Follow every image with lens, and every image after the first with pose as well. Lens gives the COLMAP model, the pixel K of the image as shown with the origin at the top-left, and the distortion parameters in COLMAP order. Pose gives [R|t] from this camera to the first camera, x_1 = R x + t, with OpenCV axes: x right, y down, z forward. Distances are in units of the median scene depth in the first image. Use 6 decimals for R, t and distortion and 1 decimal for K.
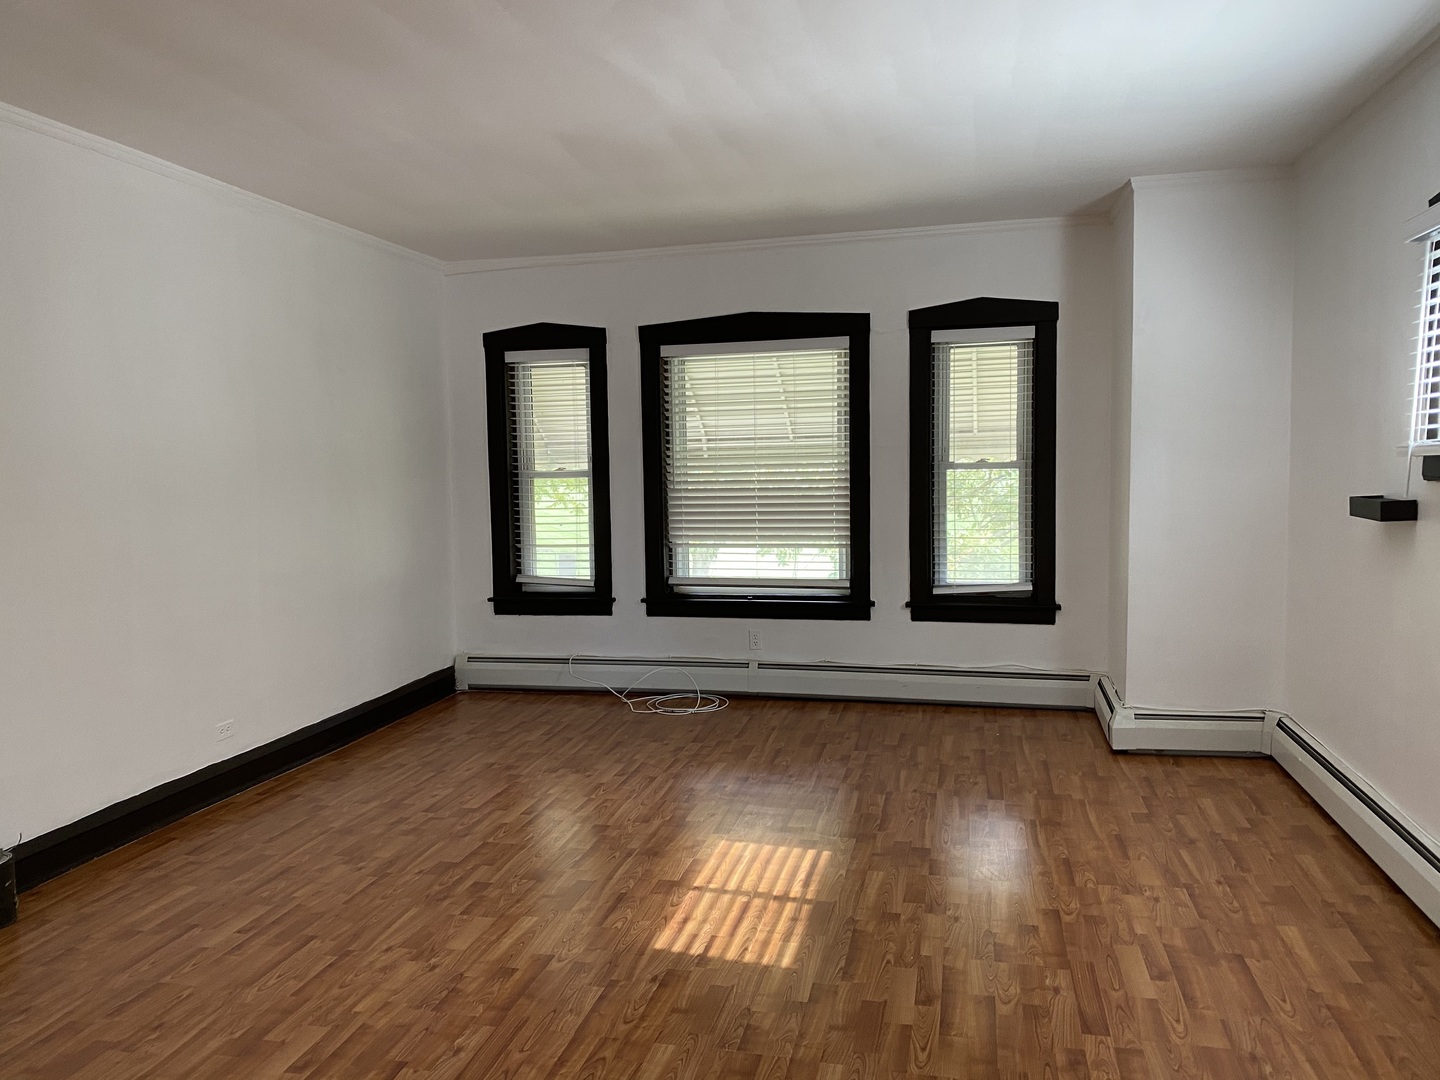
lens RADIAL K [[1027.4, 0, 720.0], [0, 1027.4, 540.0], [0, 0, 1]] dist [0.037722, -0.001050]
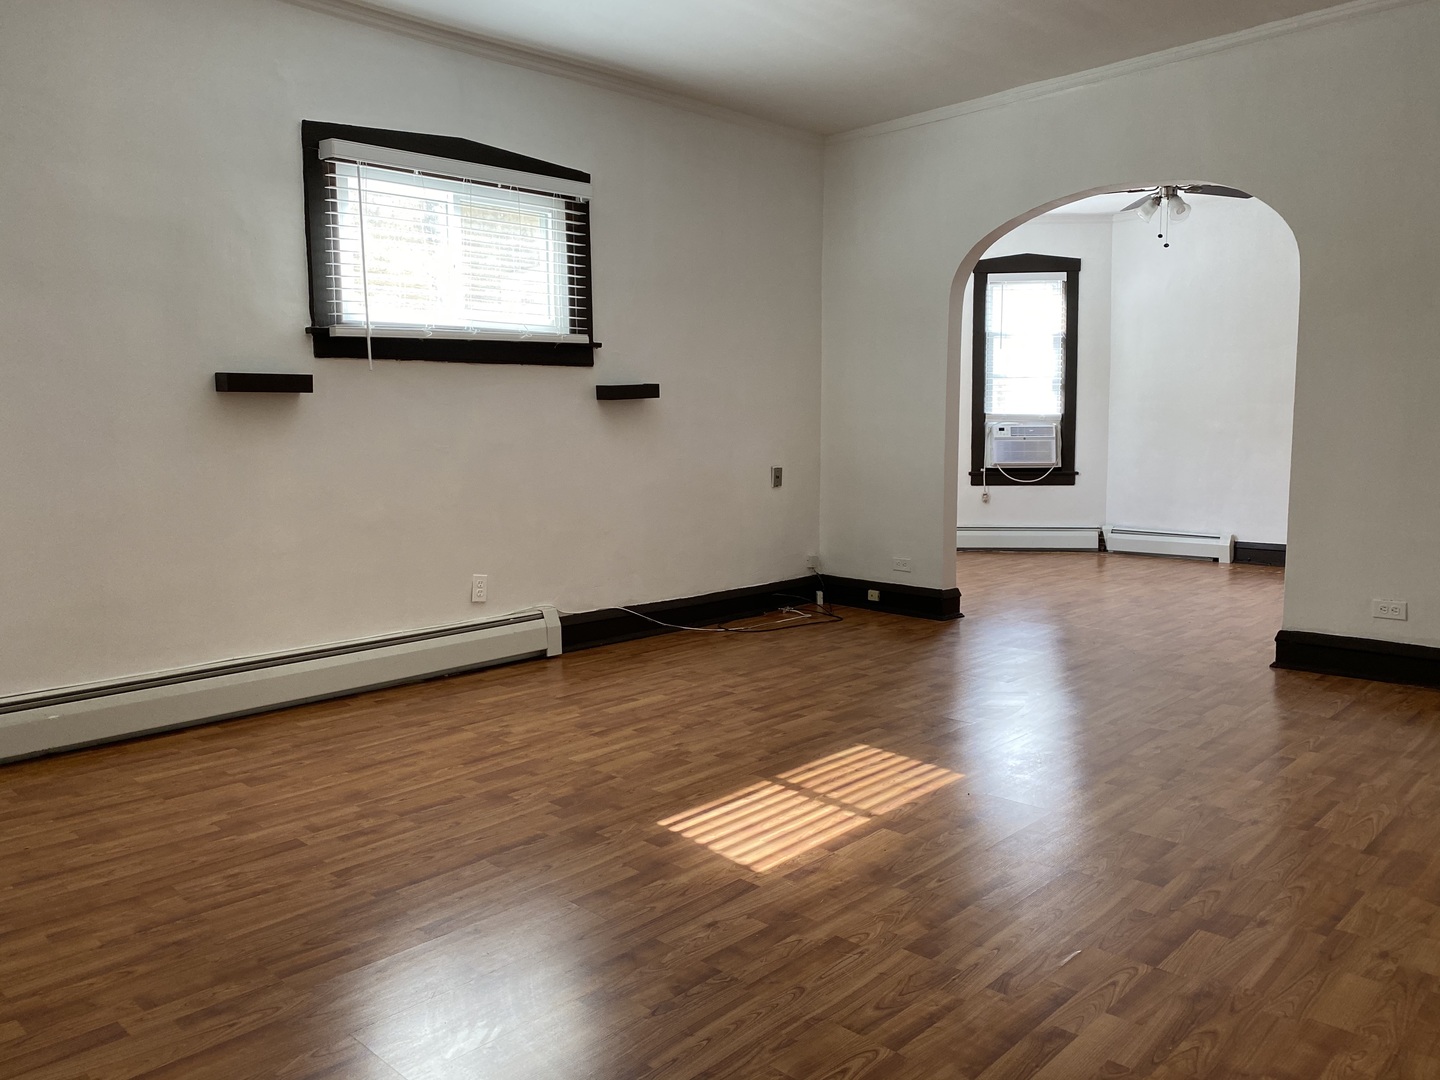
lens RADIAL K [[1027.4, 0, 720.0], [0, 1027.4, 540.0], [0, 0, 1]] dist [0.037722, -0.001050]
pose [[-0.838572, -0.037026, 0.543531, -0.364437], [0.072822, 0.981116, 0.179186, -0.030793], [-0.539902, 0.189841, -0.820041, 1.723180]]
